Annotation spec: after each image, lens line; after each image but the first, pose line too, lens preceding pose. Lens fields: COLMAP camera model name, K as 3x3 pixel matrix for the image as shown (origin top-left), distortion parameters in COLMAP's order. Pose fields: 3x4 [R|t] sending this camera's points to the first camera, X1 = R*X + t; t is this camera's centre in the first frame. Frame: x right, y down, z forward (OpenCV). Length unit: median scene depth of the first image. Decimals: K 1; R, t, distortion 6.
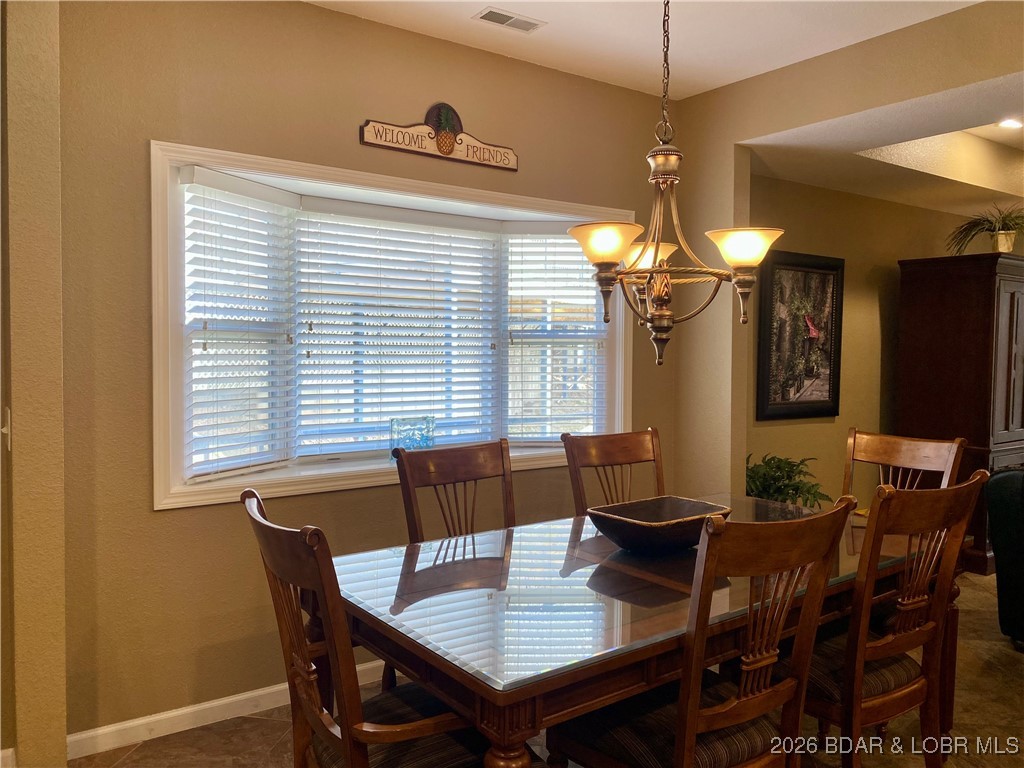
lens RADIAL K [[766.5, 0, 514.4], [0, 766.5, 377.2], [0, 0, 1]] dist [-0.000927, -0.000894]
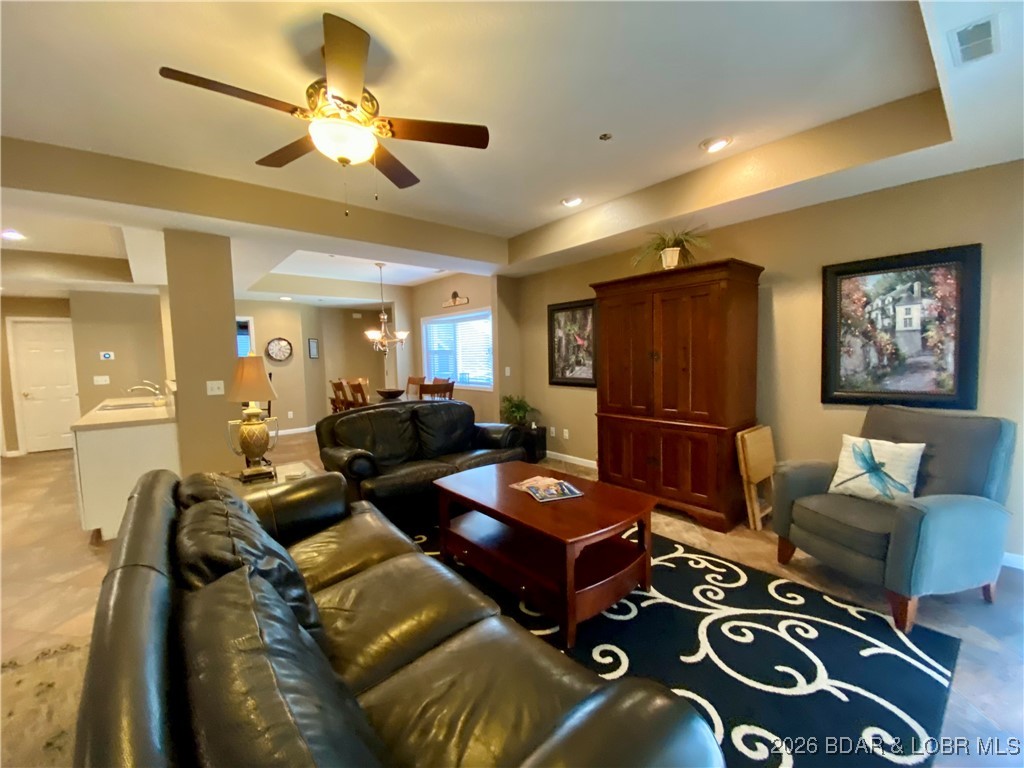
lens RADIAL K [[415.2, 0, 508.1], [0, 415.2, 387.9], [0, 0, 1]] dist [0.010496, -0.014918]
pose [[0.112615, 0.064858, -0.991520, 1.434624], [-0.014811, 0.997866, 0.063591, -0.007737], [0.993528, 0.007524, 0.113336, 0.734544]]
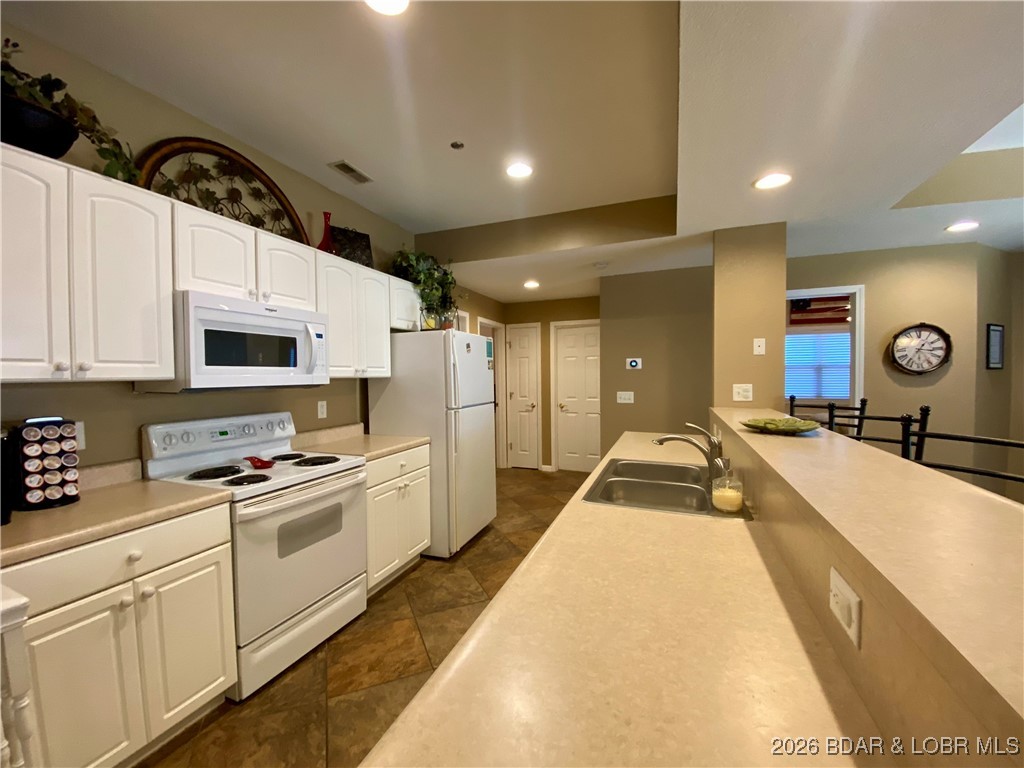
lens RADIAL K [[415.2, 0, 510.8], [0, 415.2, 388.7], [0, 0, 1]] dist [0.010496, -0.014918]
pose [[-0.819635, 0.018418, -0.572590, 0.747705], [-0.017686, 0.998193, 0.057425, 0.000014], [0.572613, 0.057194, -0.817828, 0.228397]]
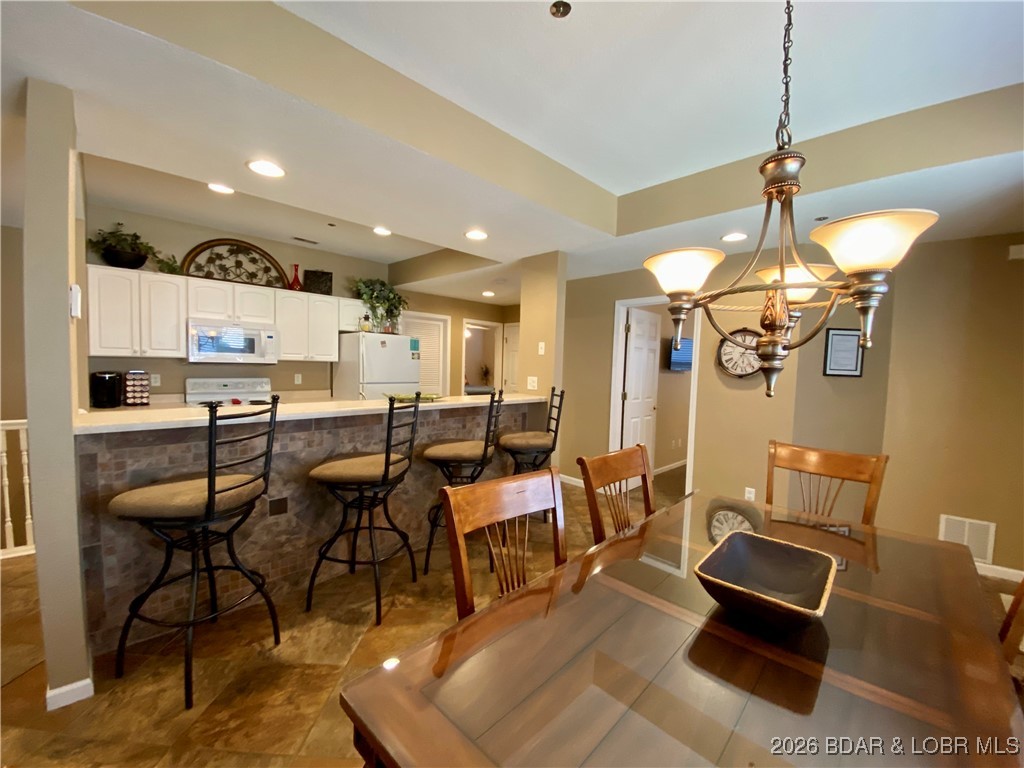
lens RADIAL K [[415.2, 0, 509.7], [0, 415.2, 388.5], [0, 0, 1]] dist [0.010496, -0.014918]
pose [[-0.980224, -0.026278, -0.196138, 0.297973], [-0.045350, 0.994596, 0.093389, -0.028090], [0.192624, 0.100437, -0.976119, 0.707303]]
